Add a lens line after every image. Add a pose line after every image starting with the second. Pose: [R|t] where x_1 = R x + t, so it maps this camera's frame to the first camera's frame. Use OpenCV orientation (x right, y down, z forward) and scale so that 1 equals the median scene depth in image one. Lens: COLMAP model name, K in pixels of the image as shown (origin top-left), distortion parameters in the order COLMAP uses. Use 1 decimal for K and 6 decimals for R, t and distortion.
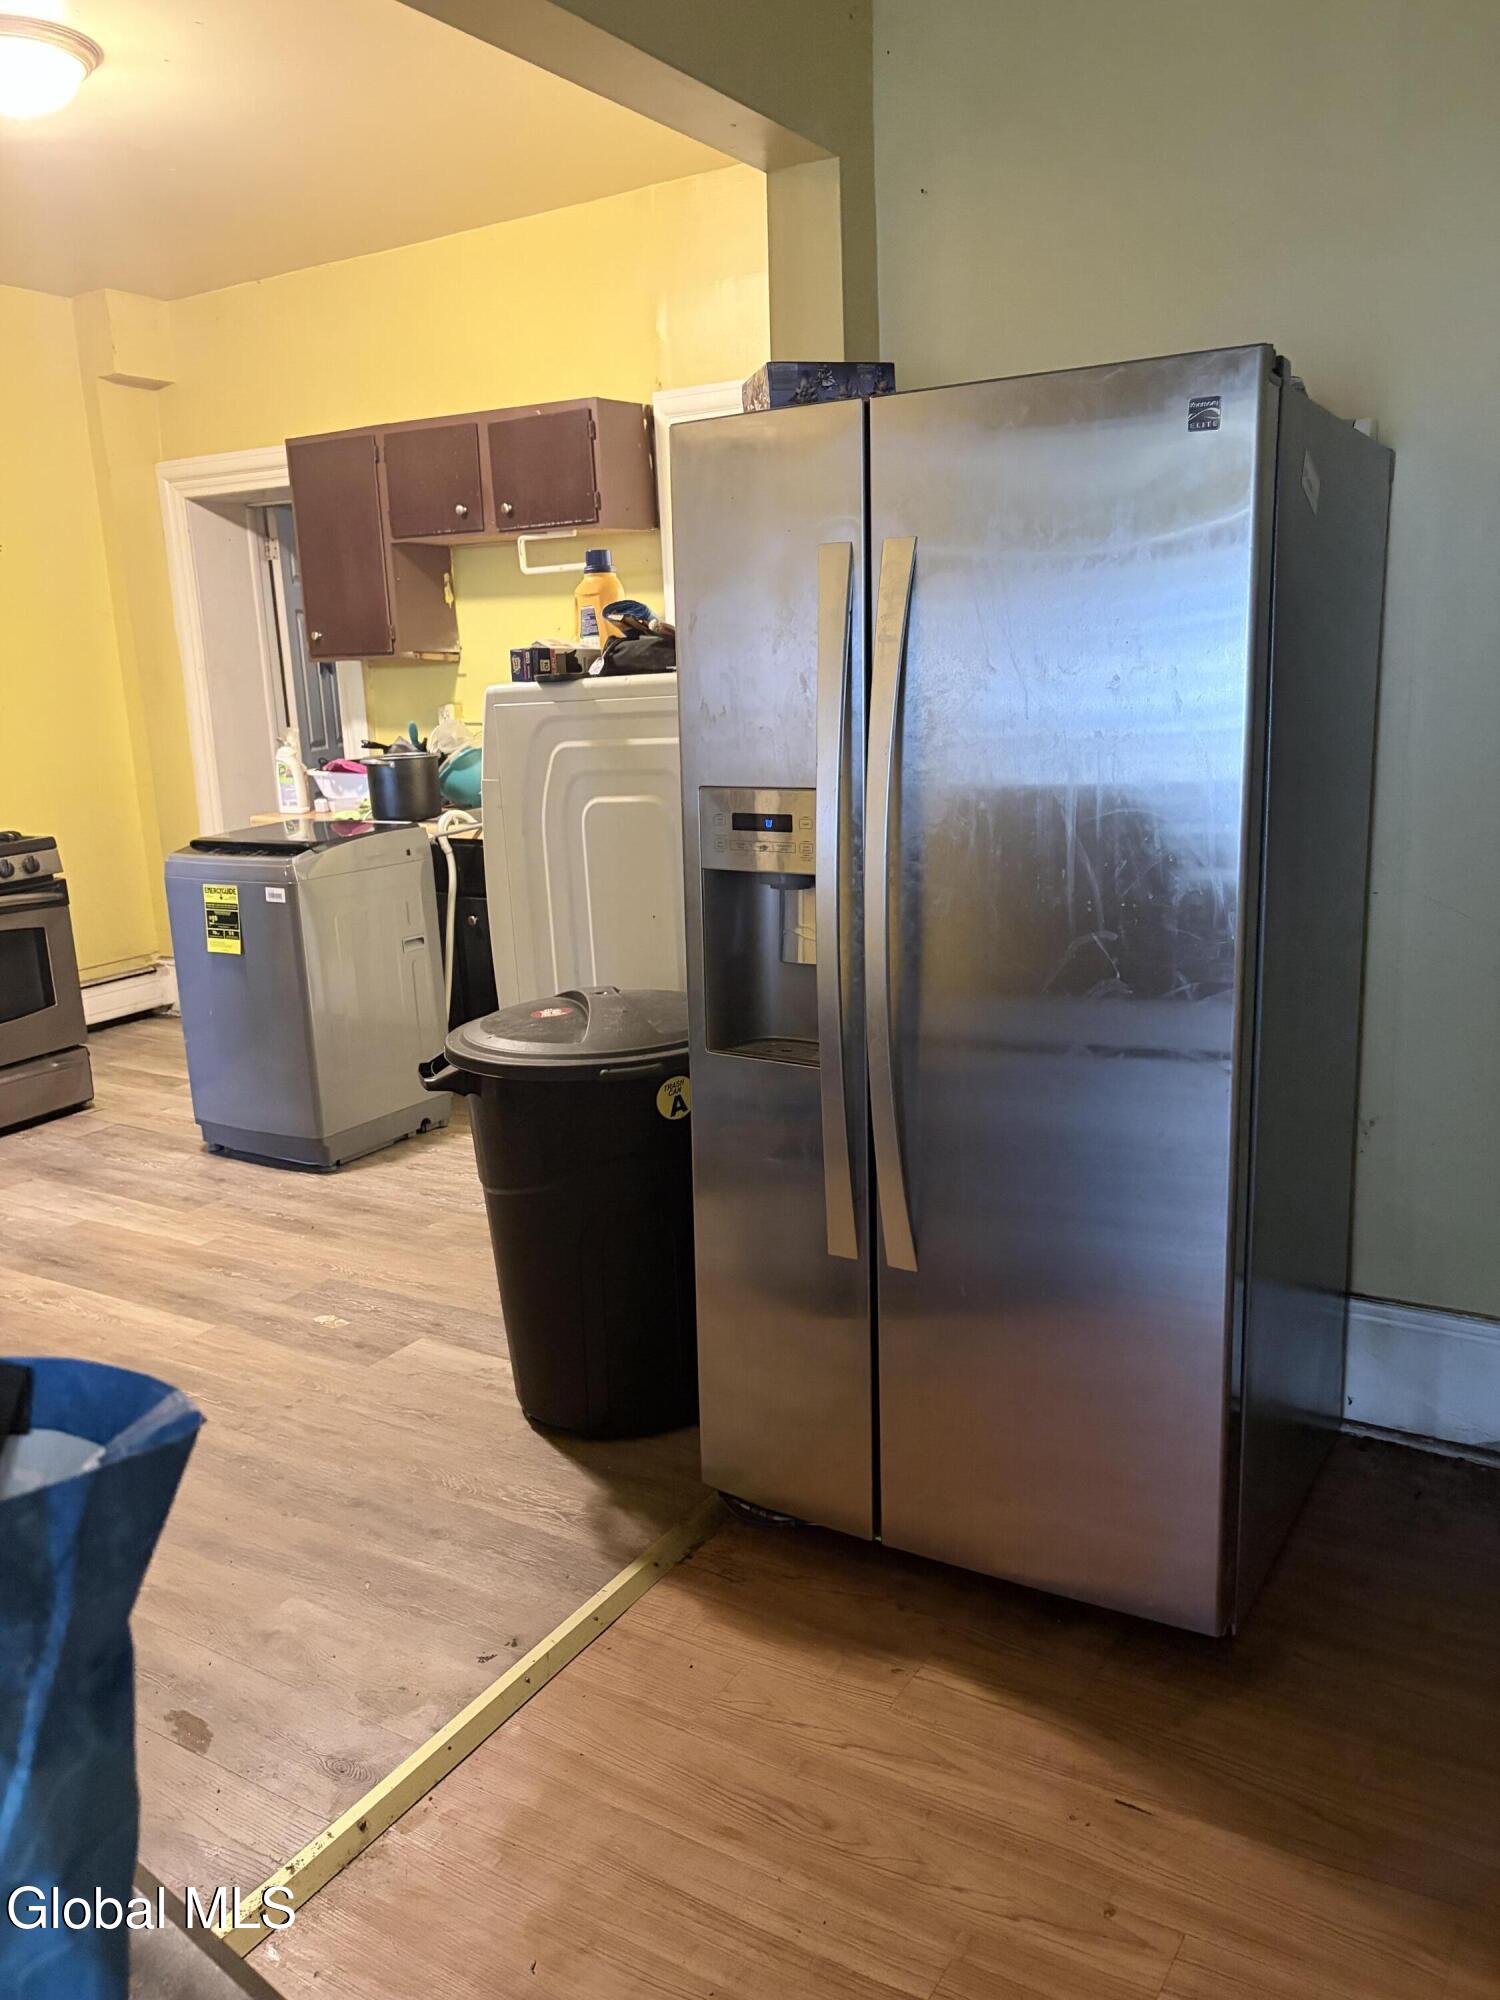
lens RADIAL K [[1535.0, 0, 748.5], [0, 1535.0, 998.6], [0, 0, 1]] dist [0.041942, -0.045344]
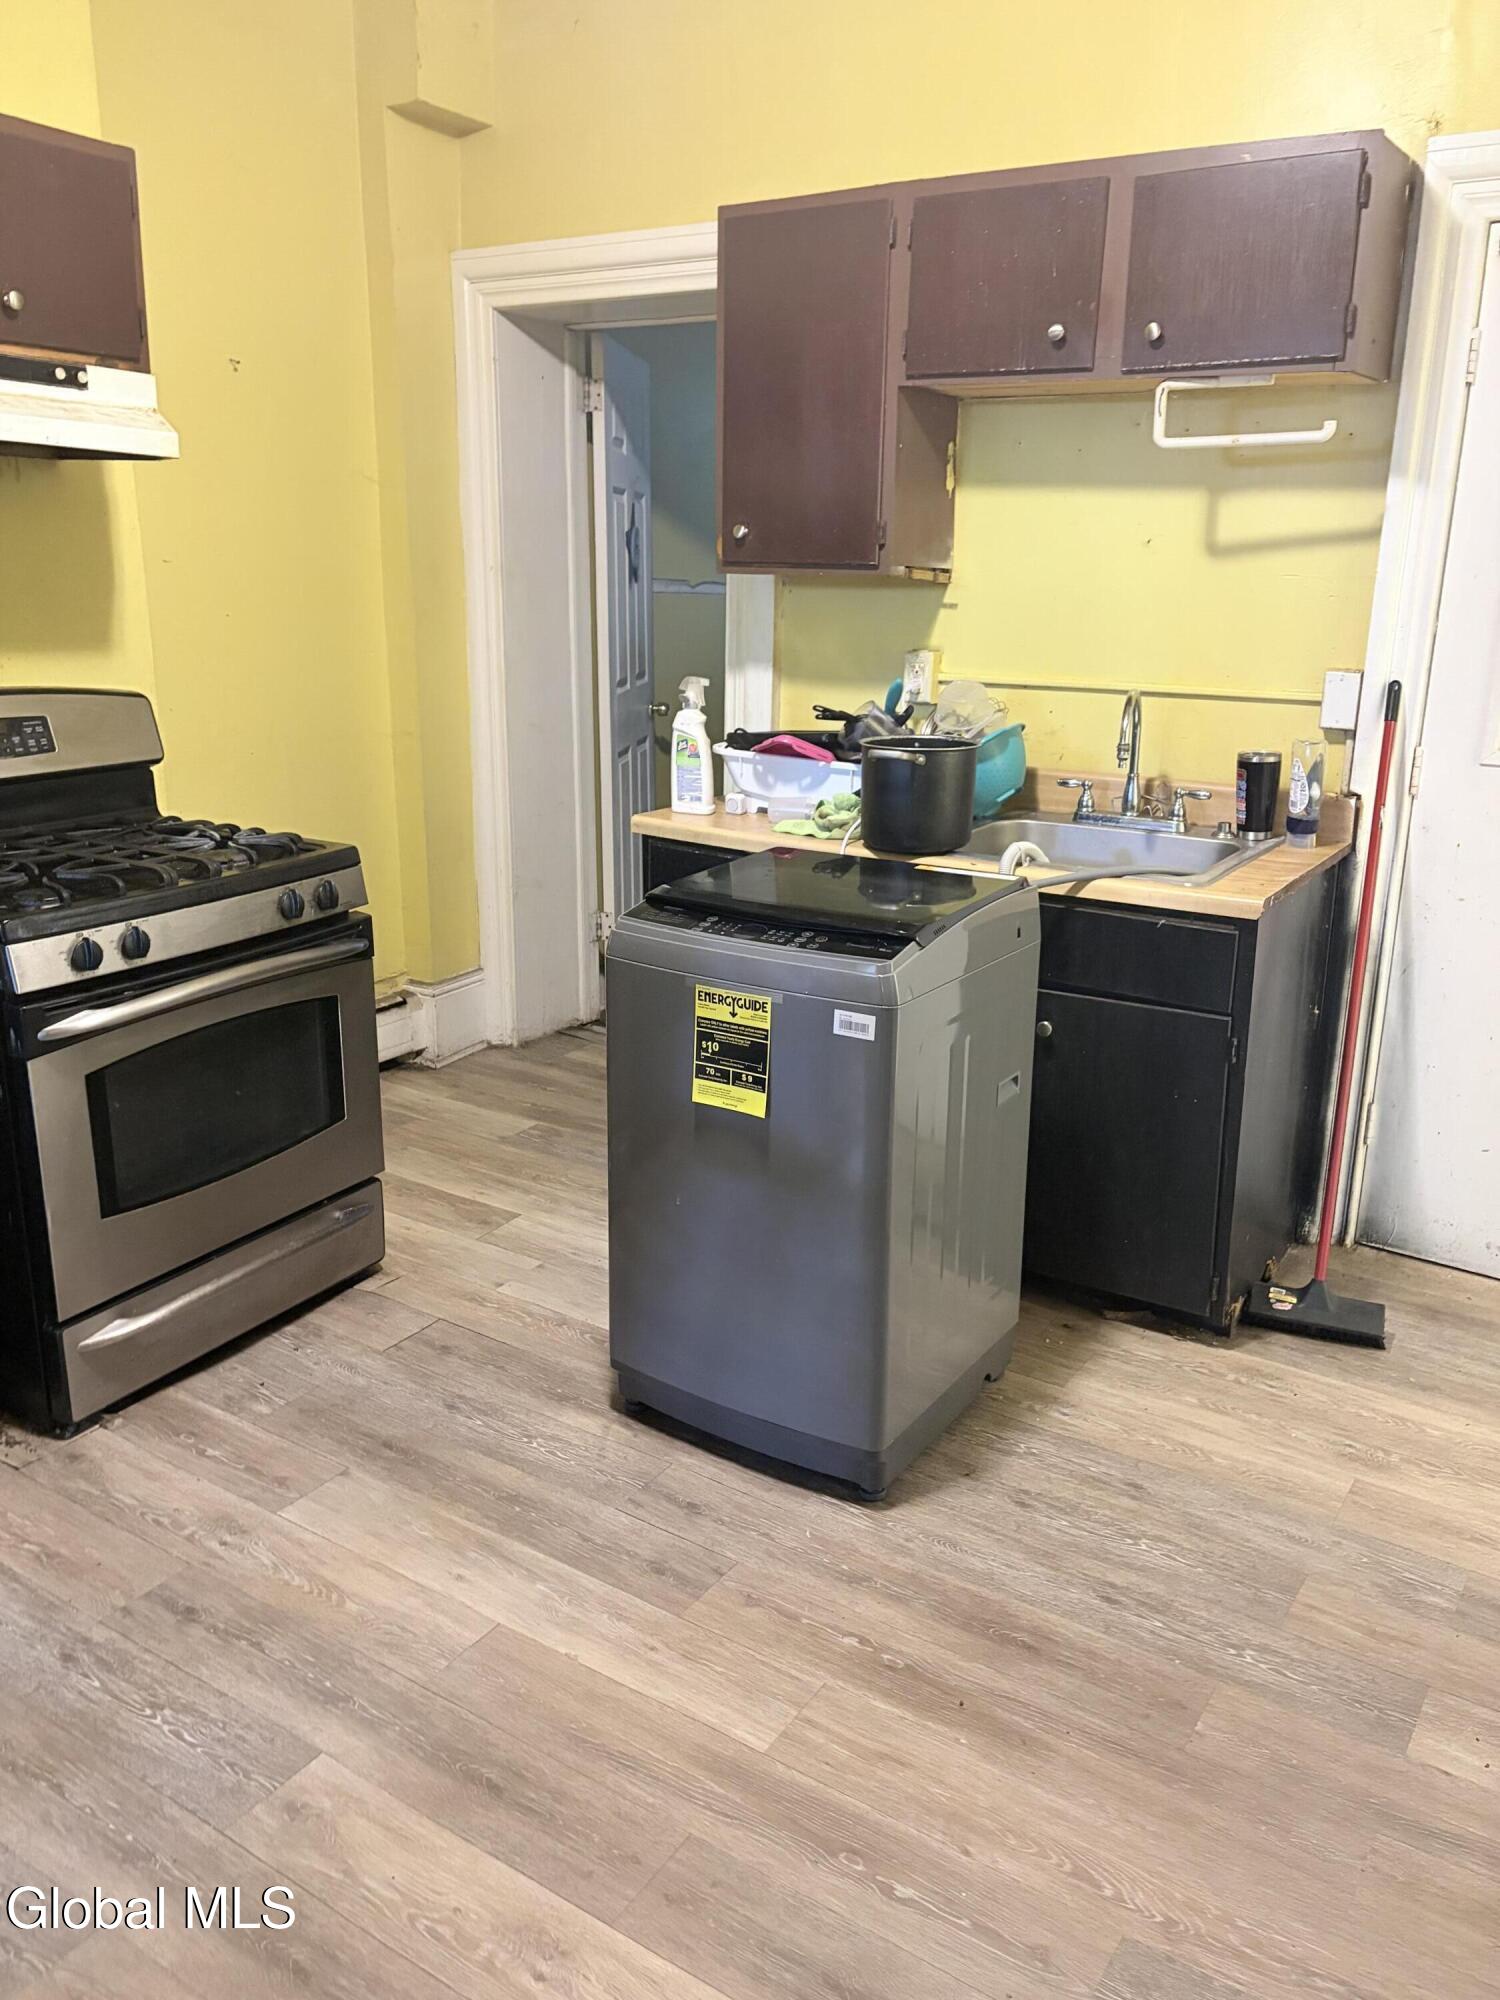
lens RADIAL K [[1535.0, 0, 762.3], [0, 1535.0, 1002.7], [0, 0, 1]] dist [0.041942, -0.045344]
pose [[0.998240, 0.059291, 0.001127, -0.289676], [-0.059254, 0.996511, 0.058776, -0.088971], [0.002362, -0.058740, 0.998271, 0.396354]]
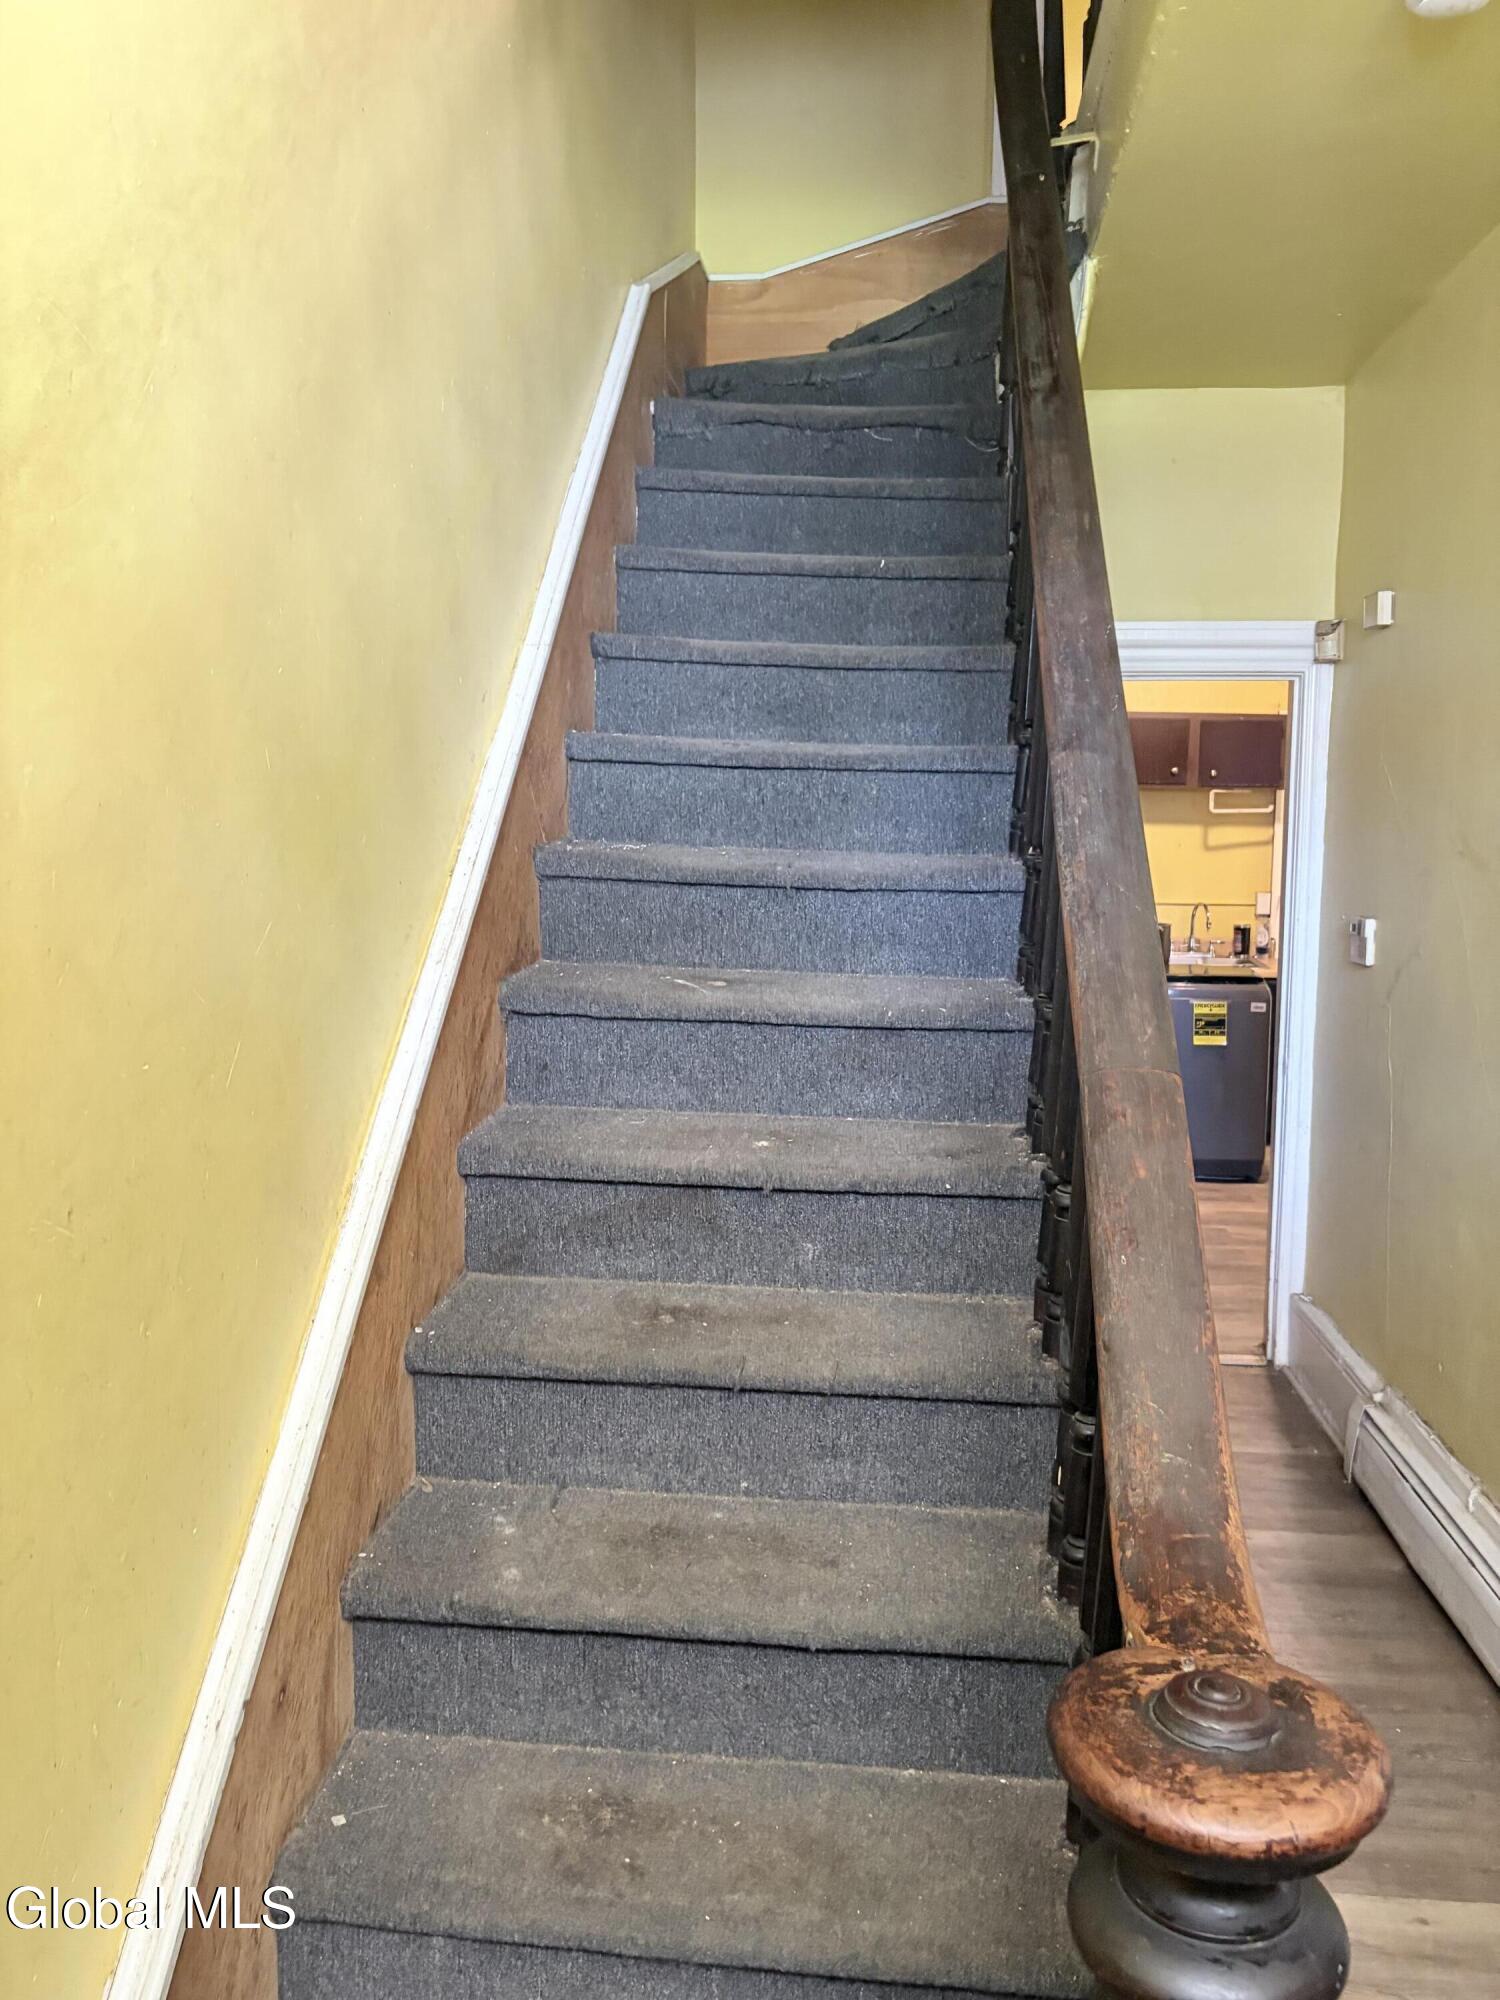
lens RADIAL K [[1535.0, 0, 753.4], [0, 1535.0, 995.8], [0, 0, 1]] dist [0.041942, -0.045344]
pose [[0.900927, 0.001732, 0.433968, -1.274924], [0.048491, 0.993328, -0.104632, 0.055784], [-0.431254, 0.115309, 0.894832, -0.198047]]
